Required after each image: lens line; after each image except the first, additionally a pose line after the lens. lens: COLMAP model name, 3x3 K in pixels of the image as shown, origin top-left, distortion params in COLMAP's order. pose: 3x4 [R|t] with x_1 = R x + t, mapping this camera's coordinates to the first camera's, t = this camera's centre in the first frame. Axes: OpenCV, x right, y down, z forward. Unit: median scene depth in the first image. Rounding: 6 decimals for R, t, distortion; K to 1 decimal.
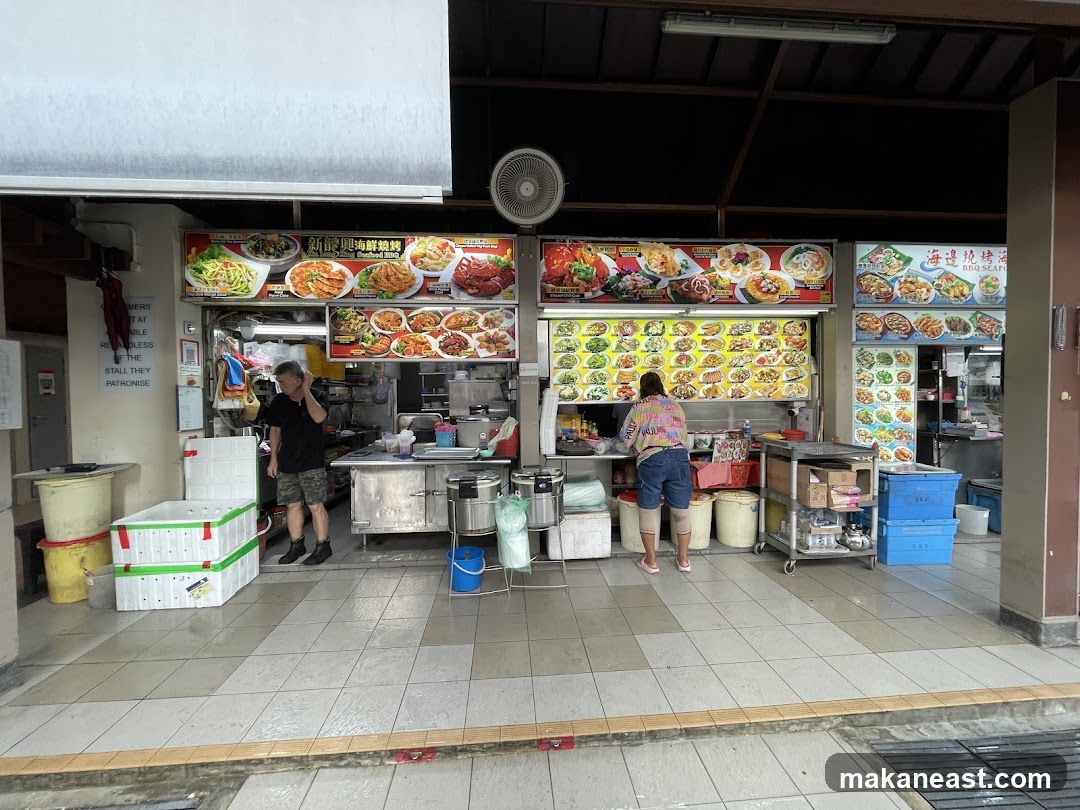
lens RADIAL K [[443.8, 0, 540.0], [0, 443.8, 405.0], [0, 0, 1]] dist [-0.000003, -0.000092]
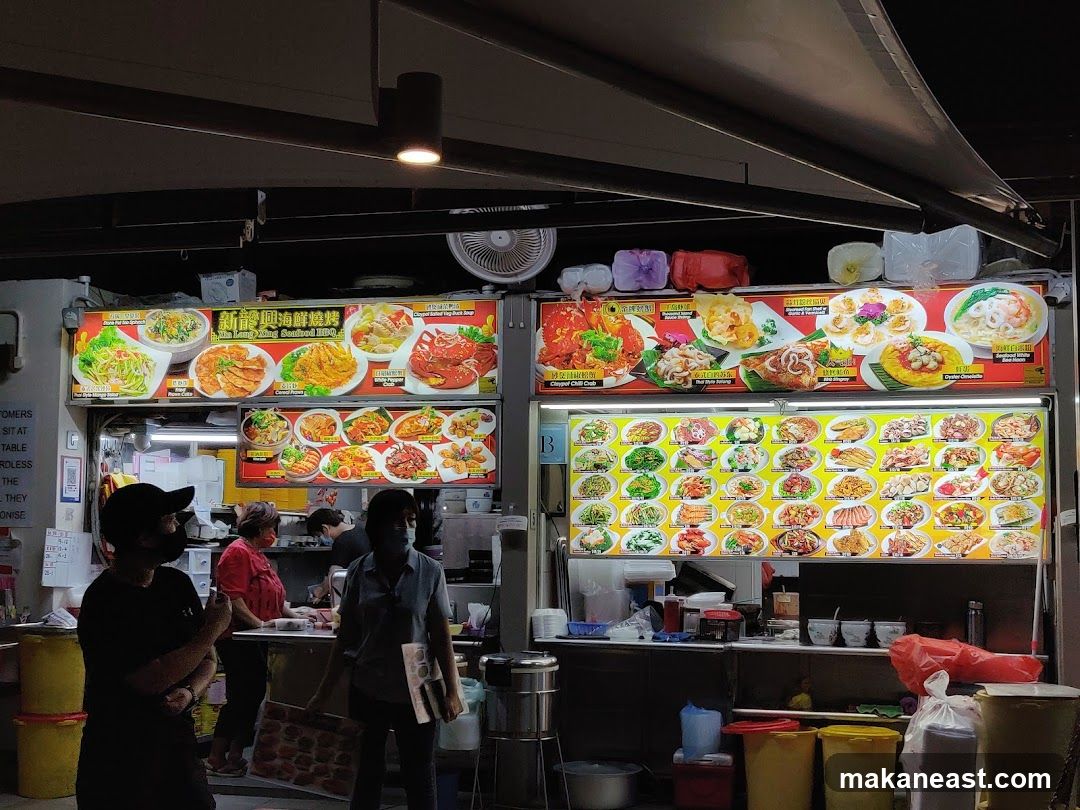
lens RADIAL K [[1522.8, 0, 540.0], [0, 1522.8, 405.0], [0, 0, 1]] dist [0.131746, -0.856805]
pose [[0.937502, -0.010497, -0.347822, 0.757206], [-0.029795, 0.993453, -0.110290, 0.022261], [0.346702, 0.113760, 0.931051, -1.016623]]
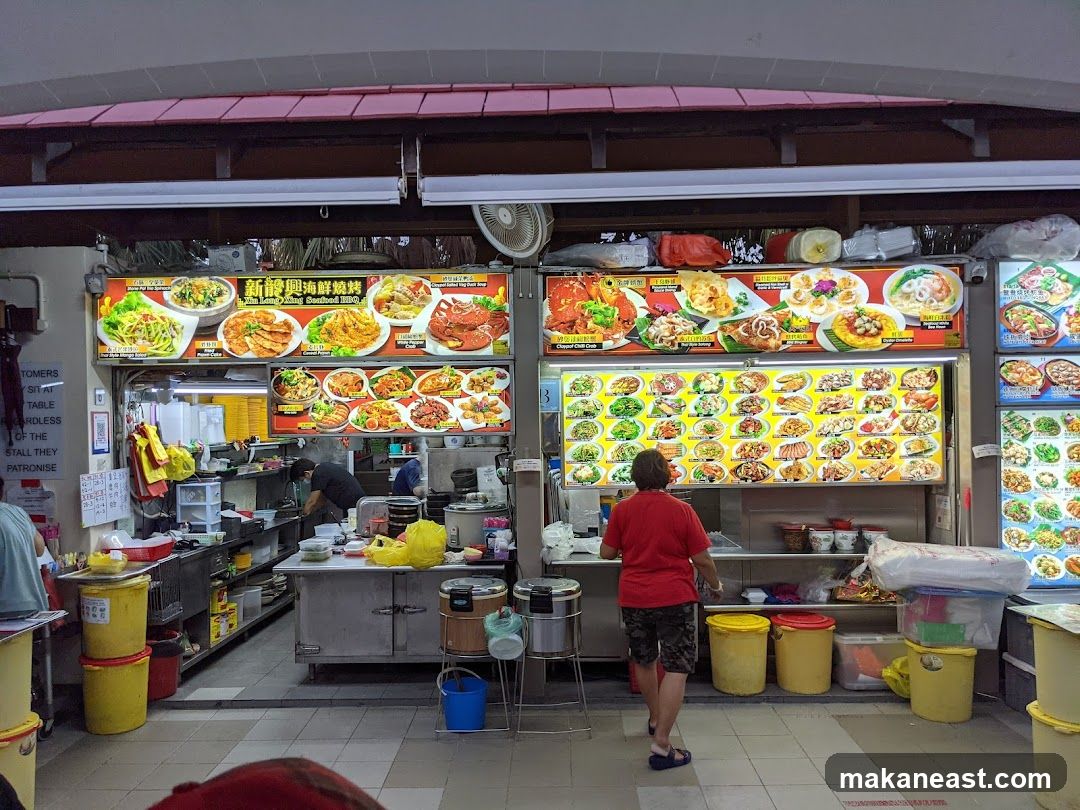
lens RADIAL K [[847.6, 0, 535.0], [0, 847.6, 422.7], [0, 0, 1]] dist [0.076362, -0.134571]
pose [[0.995038, -0.003730, -0.099428, 0.127417], [0.001949, 0.999836, -0.018007, -0.092173], [0.099478, 0.017723, 0.994882, -0.420136]]
